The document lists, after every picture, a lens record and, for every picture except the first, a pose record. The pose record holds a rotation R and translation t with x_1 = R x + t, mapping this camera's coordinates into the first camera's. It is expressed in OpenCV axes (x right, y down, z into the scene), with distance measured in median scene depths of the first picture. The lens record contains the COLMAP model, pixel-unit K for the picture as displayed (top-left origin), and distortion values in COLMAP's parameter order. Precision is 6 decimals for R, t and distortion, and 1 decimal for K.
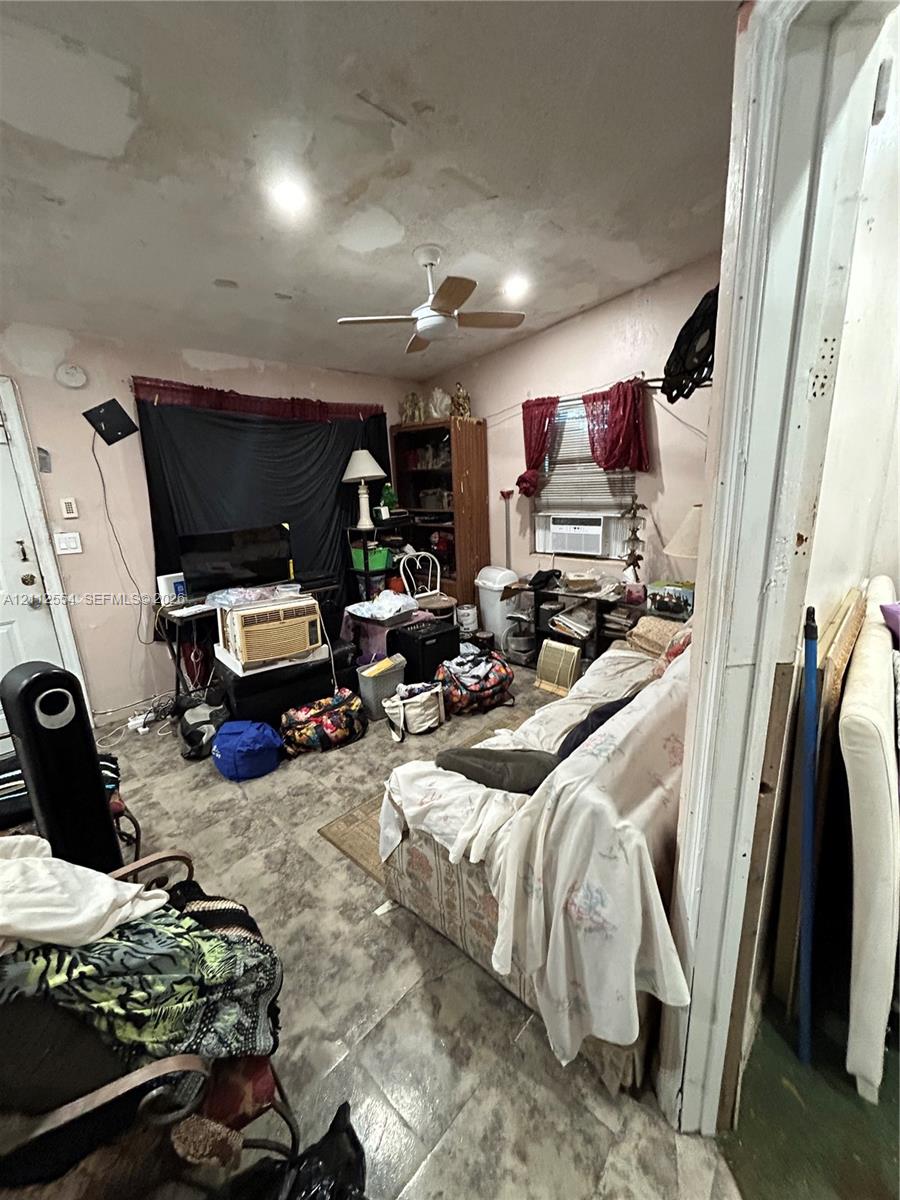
lens RADIAL K [[486.3, 0, 454.4], [0, 486.3, 595.1], [0, 0, 1]] dist [-0.000791, 0.000997]
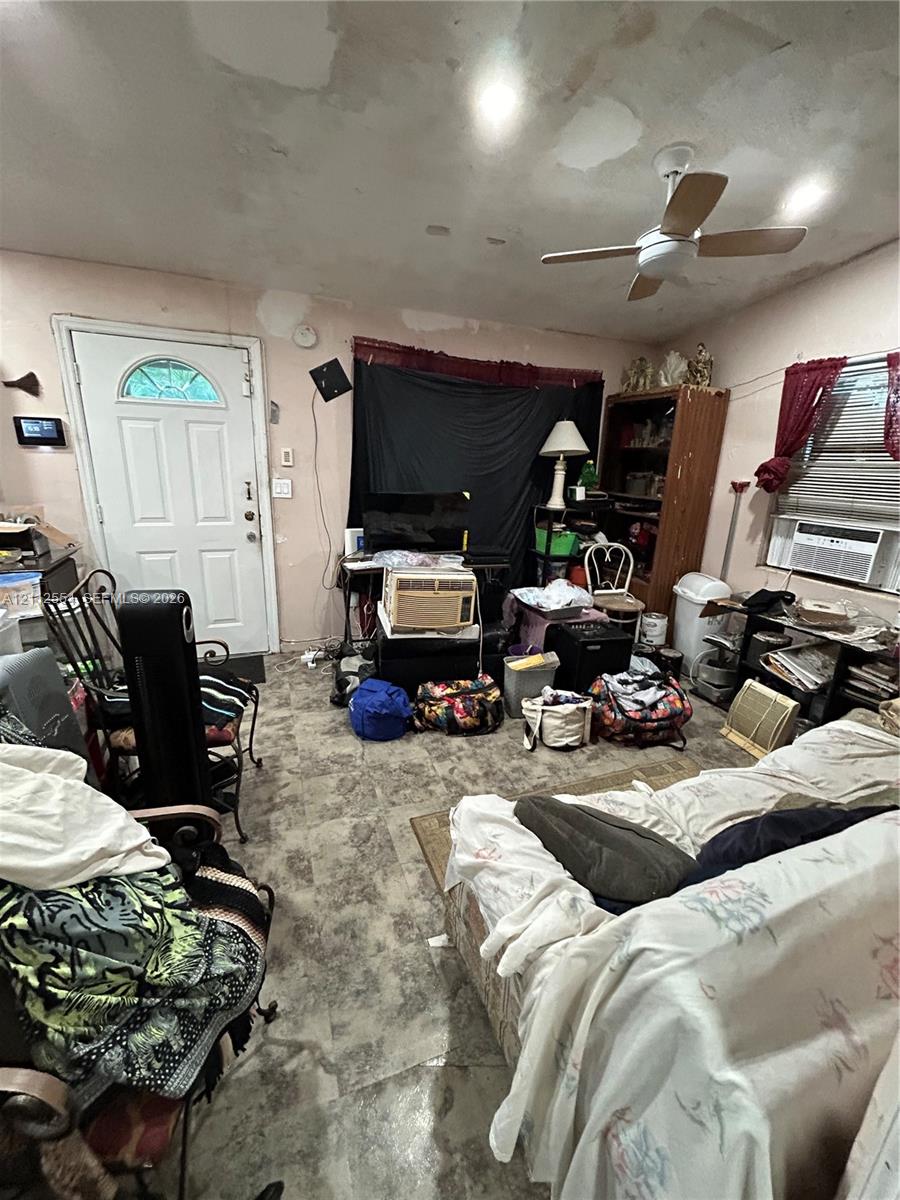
lens RADIAL K [[486.3, 0, 453.7], [0, 486.3, 596.0], [0, 0, 1]] dist [-0.000791, 0.000997]
pose [[0.894746, 0.190959, -0.403688, 0.070862], [-0.175306, 0.981593, 0.075776, -0.017699], [0.410728, 0.002968, 0.911753, 0.141827]]
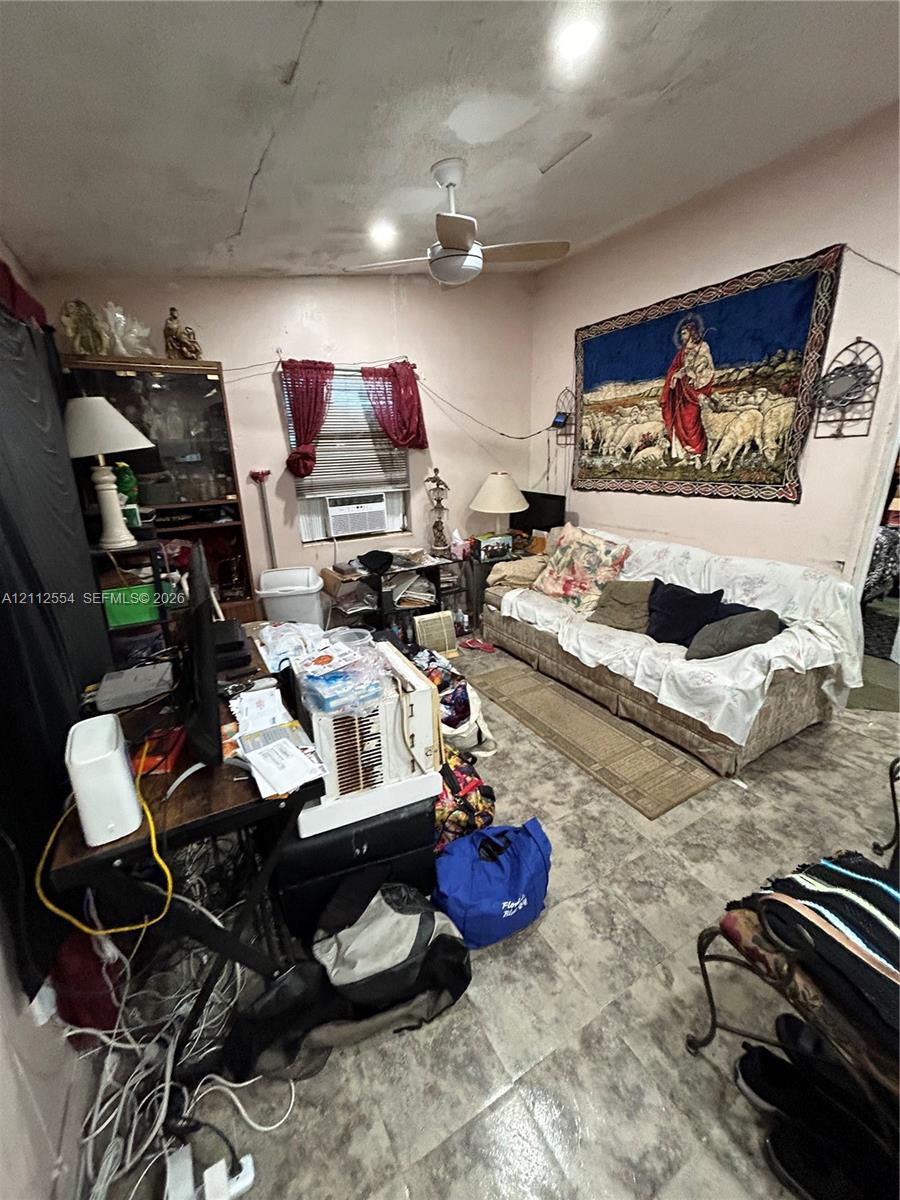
lens RADIAL K [[486.3, 0, 452.1], [0, 486.3, 595.8], [0, 0, 1]] dist [-0.000791, 0.000997]
pose [[0.287738, -0.256242, 0.922793, -0.904829], [0.237899, 0.952465, 0.190301, -0.157224], [-0.927691, 0.164775, 0.335020, 0.764274]]
